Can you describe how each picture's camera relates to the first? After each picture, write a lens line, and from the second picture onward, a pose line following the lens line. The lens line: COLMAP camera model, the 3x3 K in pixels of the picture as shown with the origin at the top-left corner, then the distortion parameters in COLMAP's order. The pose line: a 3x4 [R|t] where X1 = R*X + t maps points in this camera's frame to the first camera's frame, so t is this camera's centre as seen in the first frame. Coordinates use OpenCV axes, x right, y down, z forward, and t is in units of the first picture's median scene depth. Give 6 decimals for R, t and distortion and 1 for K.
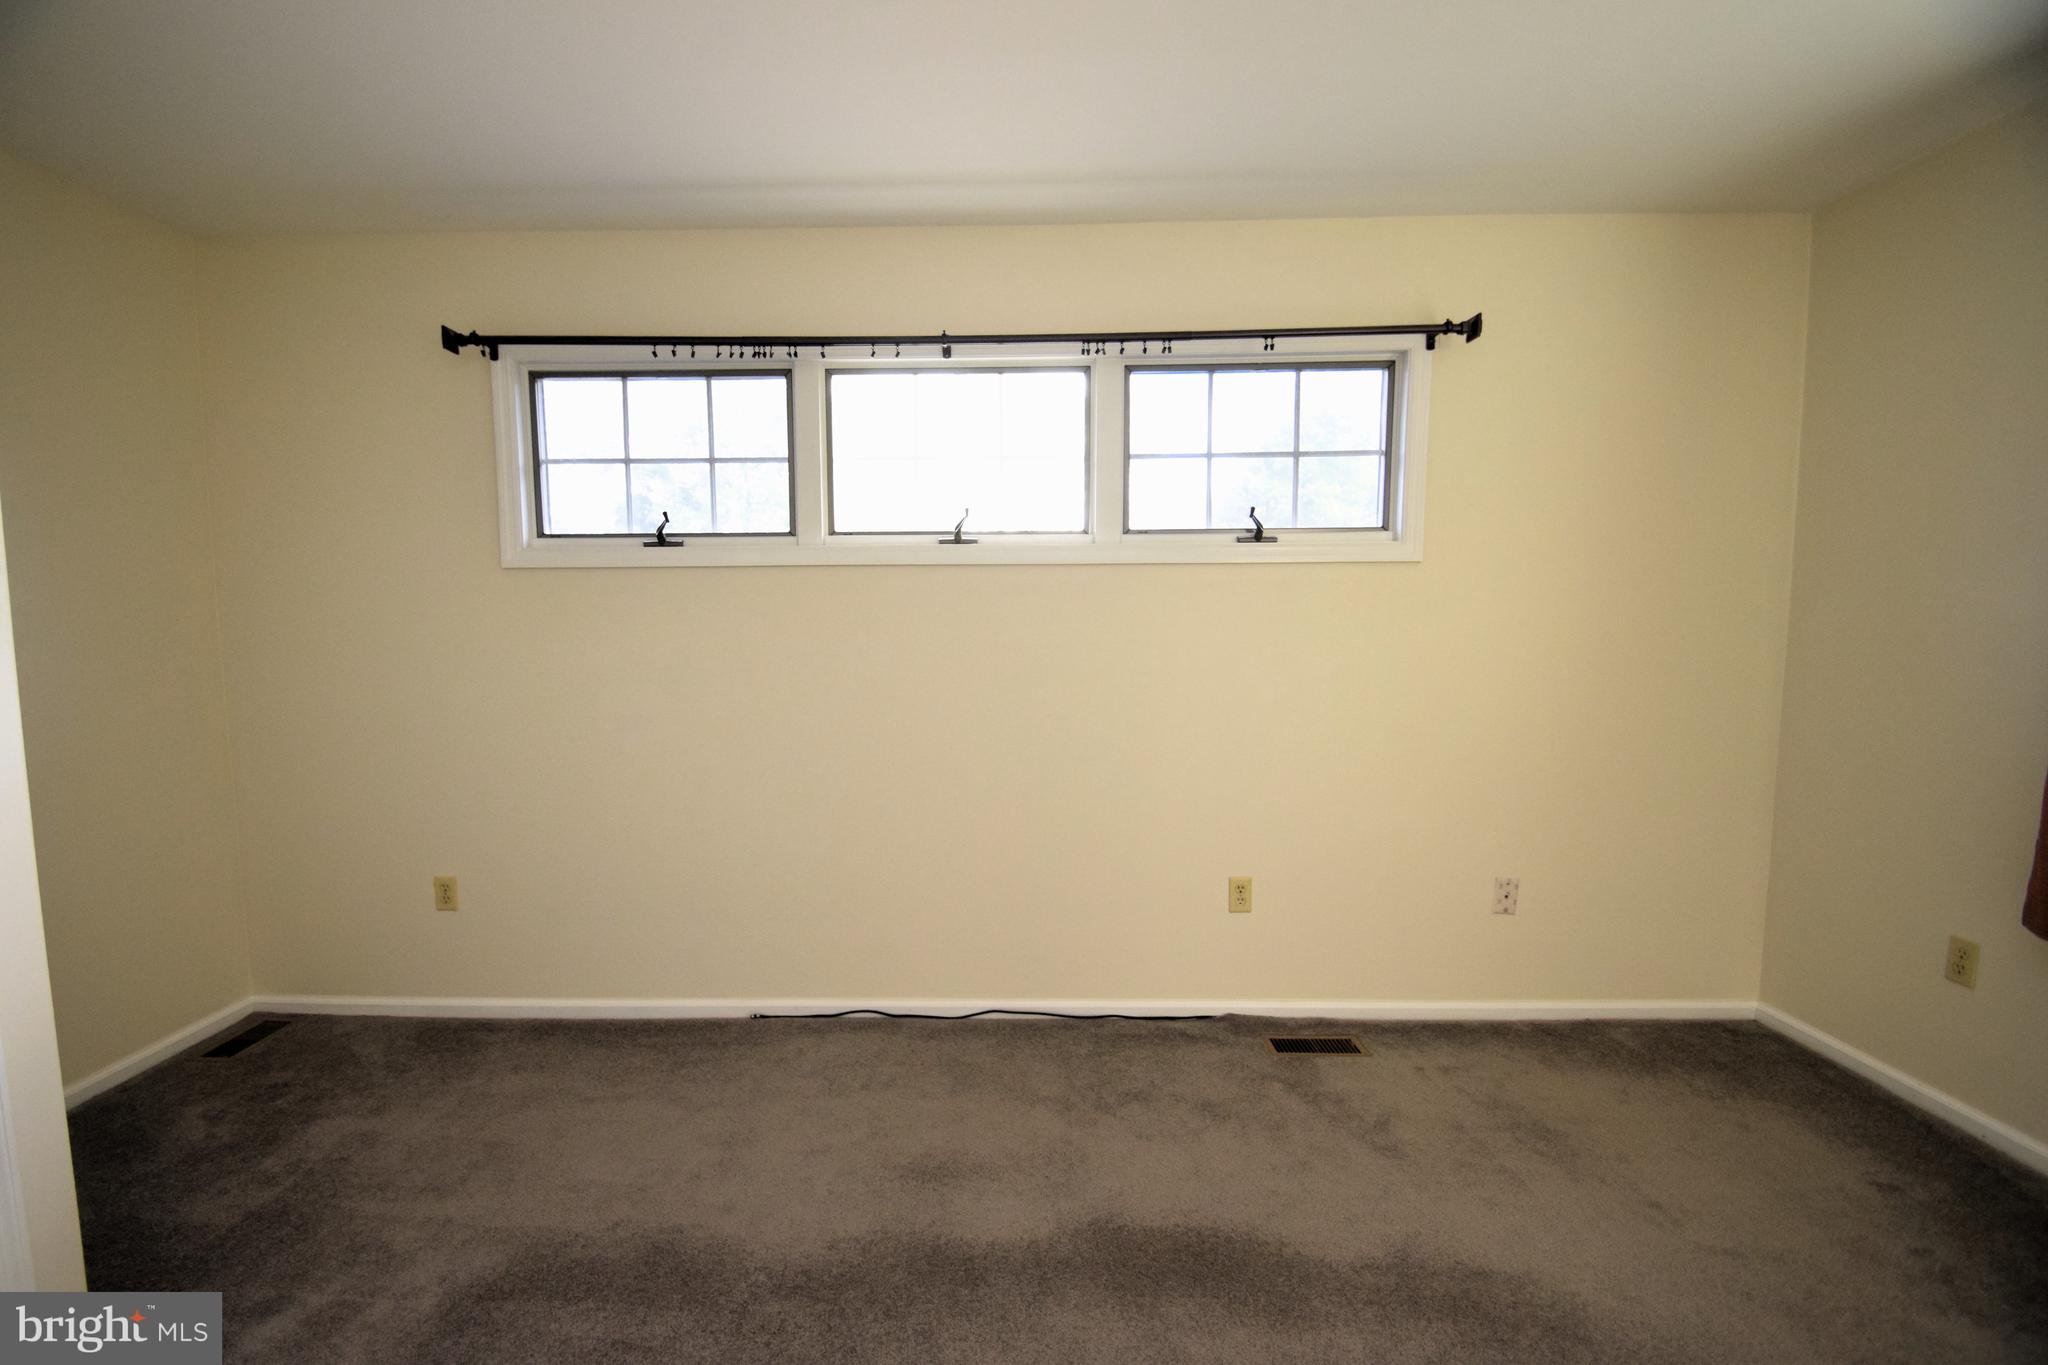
lens RADIAL K [[883.4, 0, 1023.6], [0, 883.4, 697.8], [0, 0, 1]] dist [-0.004485, -0.002094]
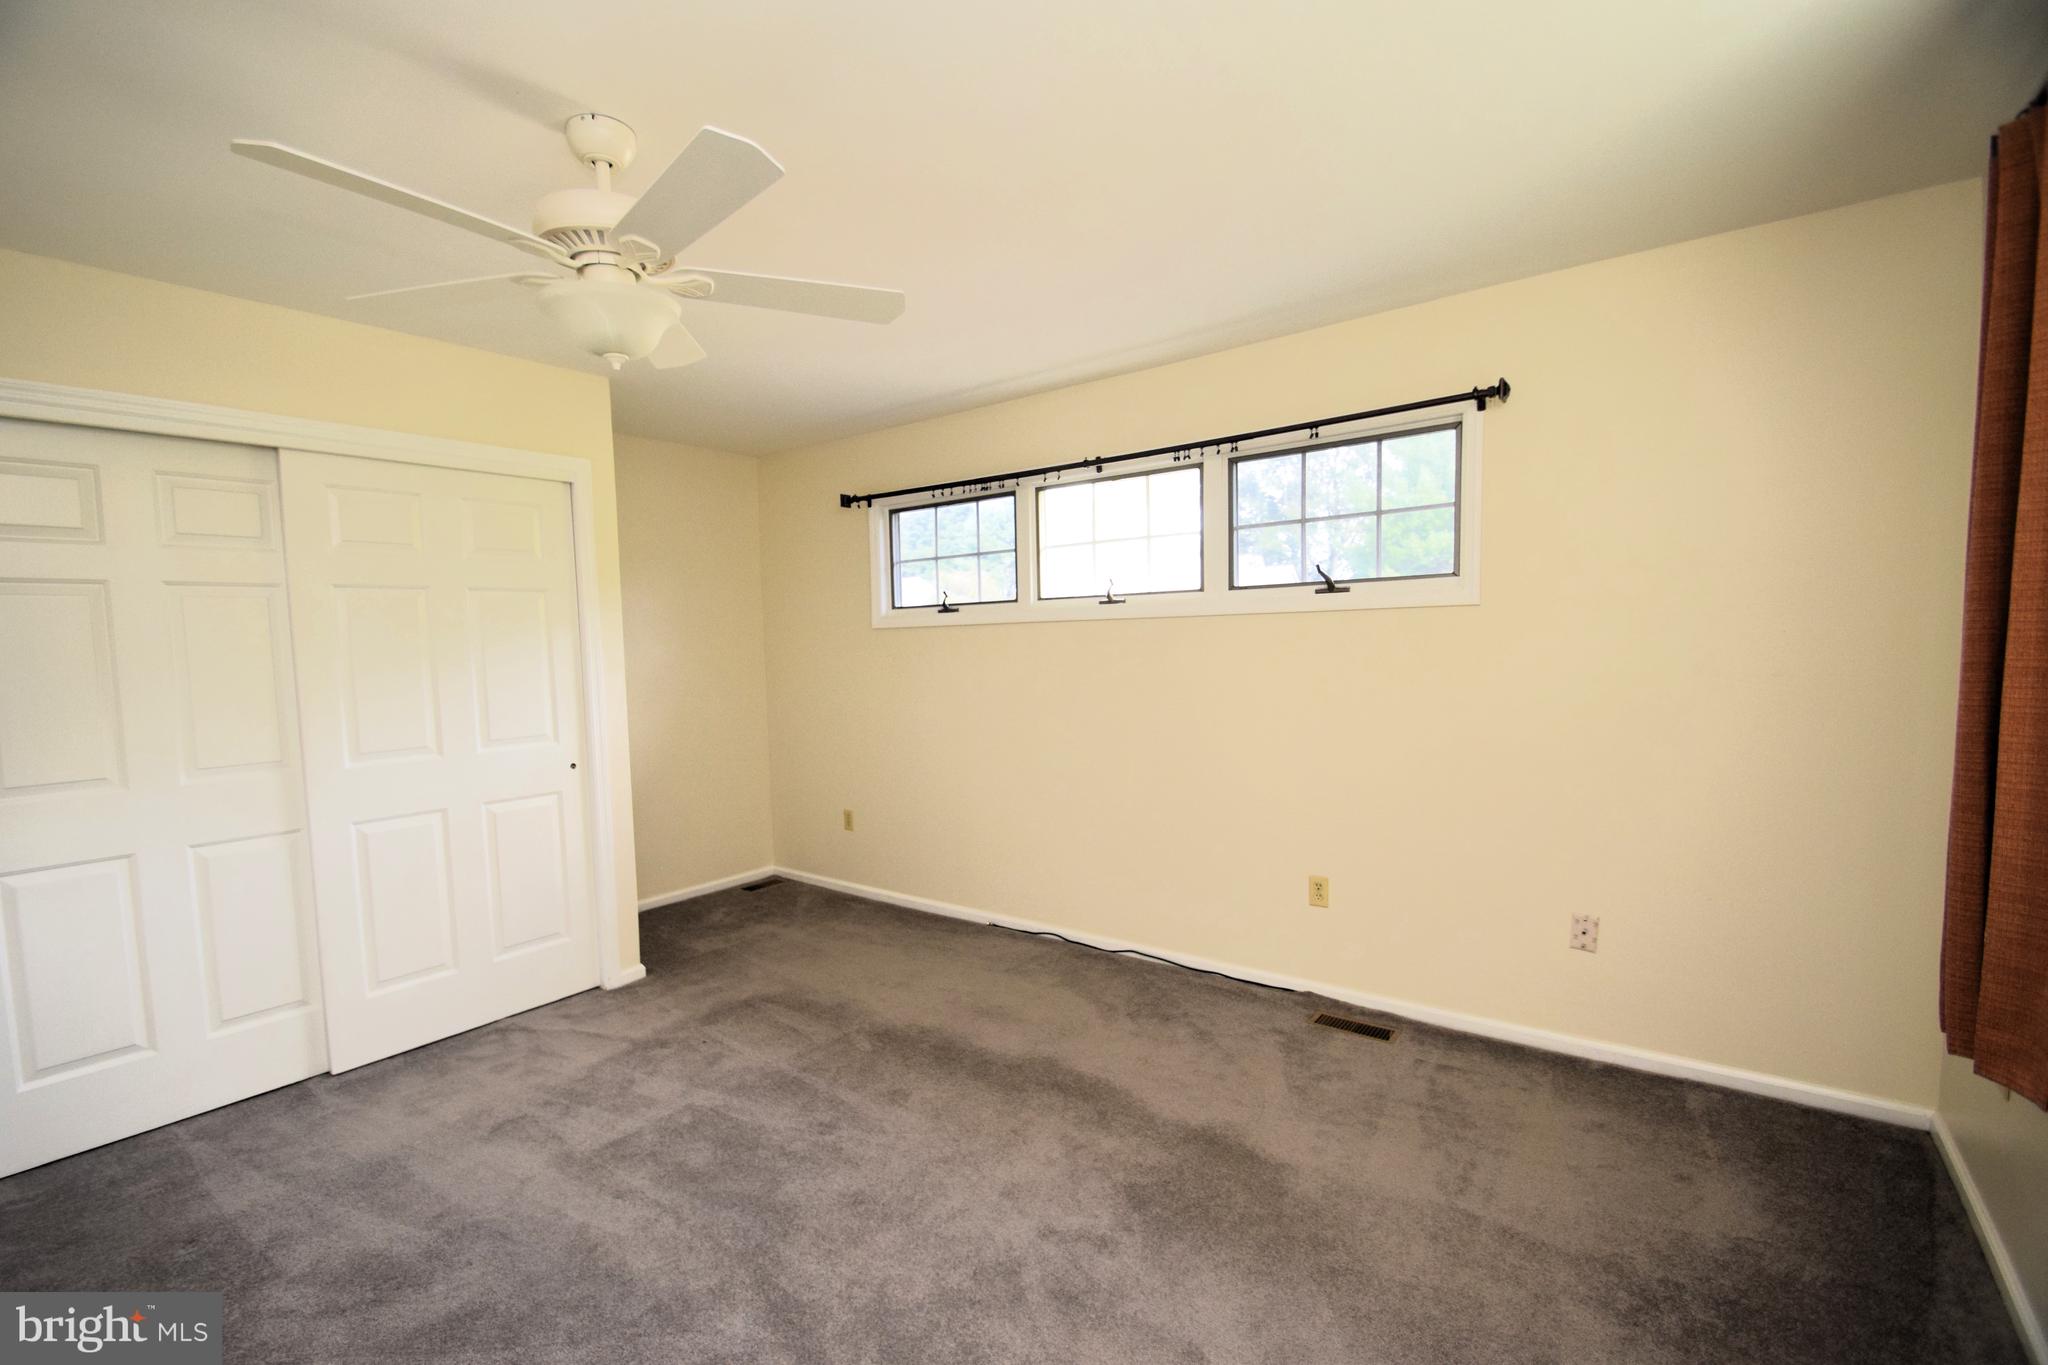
lens RADIAL K [[883.4, 0, 1027.2], [0, 883.4, 689.8], [0, 0, 1]] dist [-0.004485, -0.002094]
pose [[0.812415, 0.018567, -0.582784, 0.628735], [-0.030132, 0.999494, -0.010161, -0.022138], [0.582301, 0.025815, 0.812564, -0.194829]]
